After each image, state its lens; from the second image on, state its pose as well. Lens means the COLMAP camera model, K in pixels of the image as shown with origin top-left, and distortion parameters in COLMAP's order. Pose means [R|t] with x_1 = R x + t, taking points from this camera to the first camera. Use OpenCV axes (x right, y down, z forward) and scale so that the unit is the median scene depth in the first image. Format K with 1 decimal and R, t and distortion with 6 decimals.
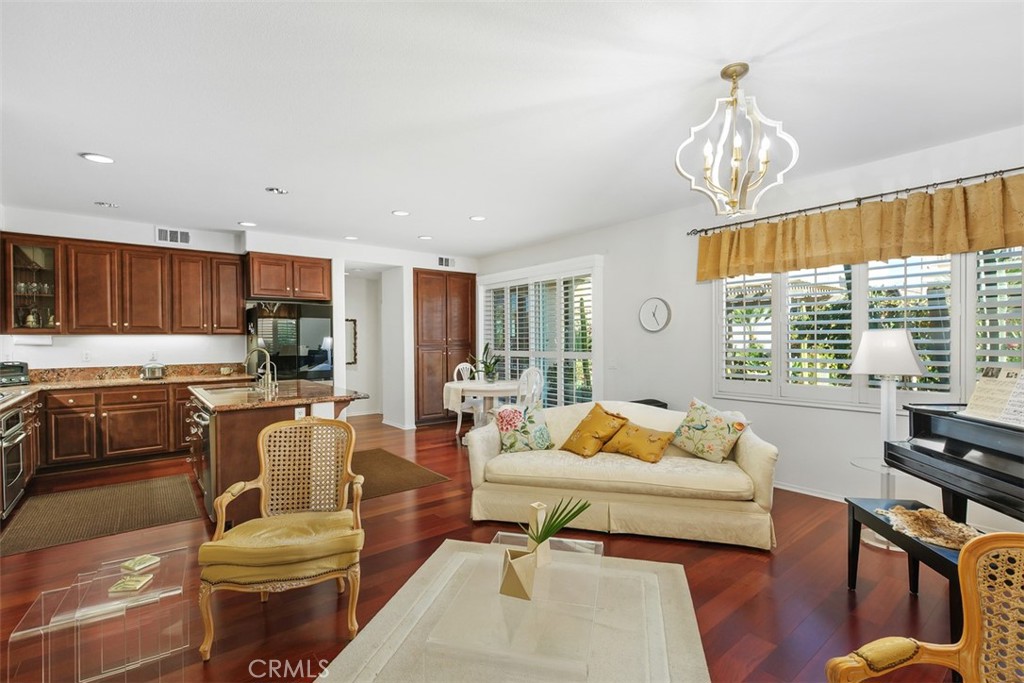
lens RADIAL K [[466.8, 0, 509.2], [0, 466.8, 341.3], [0, 0, 1]] dist [0.001330, -0.000180]
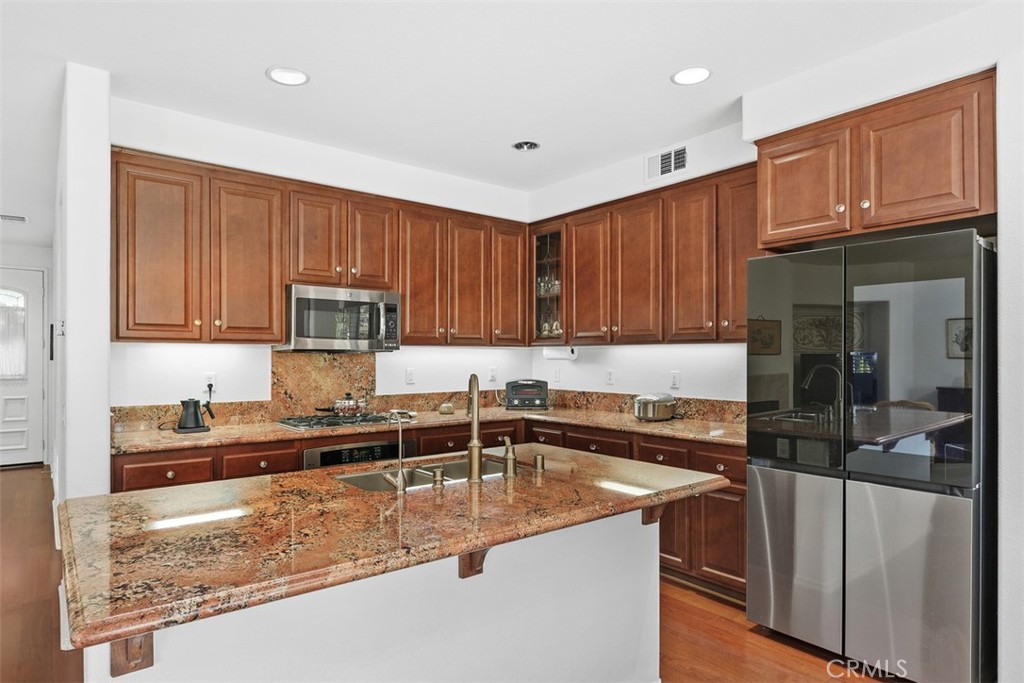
lens RADIAL K [[590.4, 0, 508.9], [0, 590.4, 351.3], [0, 0, 1]] dist [0.003738, 0.000176]
pose [[-0.018248, -0.001673, -0.999832, -0.019942], [-0.005343, 0.999984, -0.001576, -0.002404], [0.999819, 0.005314, -0.018257, 0.651779]]
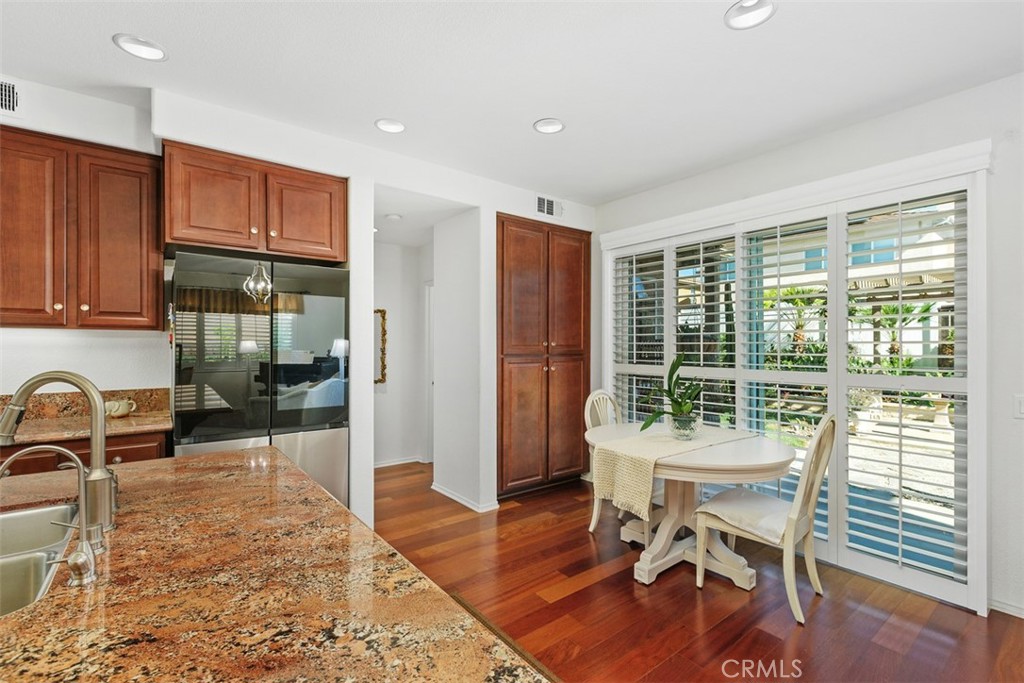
lens RADIAL K [[466.8, 0, 508.4], [0, 466.8, 342.1], [0, 0, 1]] dist [0.001330, -0.000180]
pose [[0.999630, 0.009363, -0.025534, -0.180794], [-0.009627, 0.999901, -0.010235, -0.000298], [0.025436, 0.010477, 0.999622, 0.470568]]
